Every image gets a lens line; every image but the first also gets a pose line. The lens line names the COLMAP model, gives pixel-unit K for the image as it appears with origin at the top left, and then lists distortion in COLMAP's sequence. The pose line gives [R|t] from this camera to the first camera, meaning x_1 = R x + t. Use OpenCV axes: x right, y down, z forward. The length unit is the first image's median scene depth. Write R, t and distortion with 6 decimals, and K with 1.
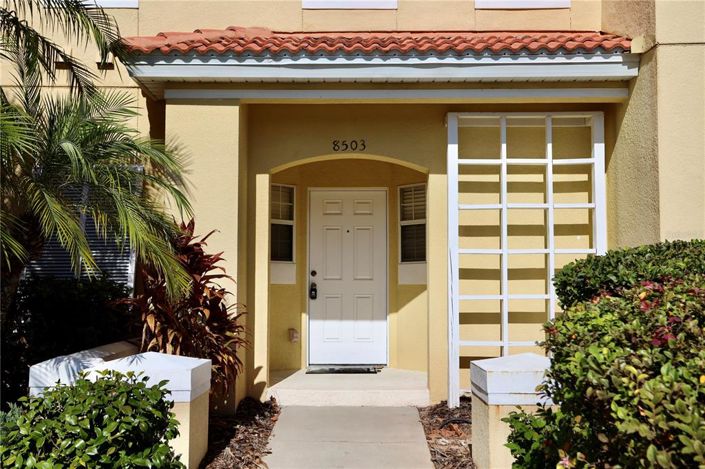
lens RADIAL K [[773.1, 0, 352.1], [0, 773.1, 235.1], [0, 0, 1]] dist [0.077442, 0.000000]
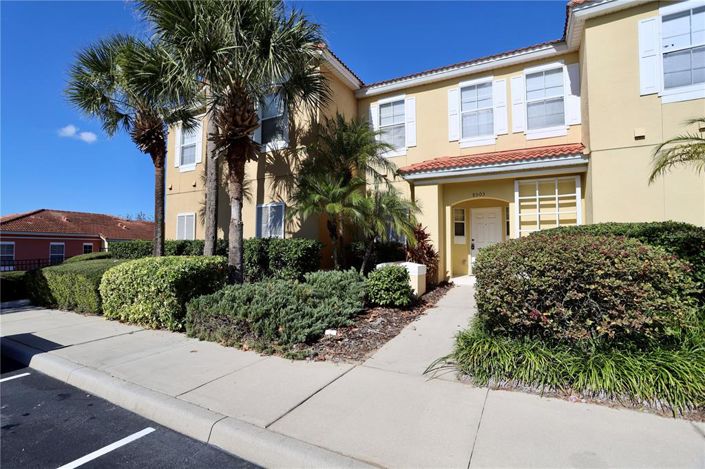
lens RADIAL K [[355.4, 0, 338.3], [0, 355.4, 236.6], [0, 0, 1]] dist [-0.063133, 0.023880]
pose [[0.872229, -0.016728, -0.488812, 0.196443], [0.031612, 0.999253, 0.022212, -0.006882], [0.488075, -0.034826, 0.872106, -0.422955]]
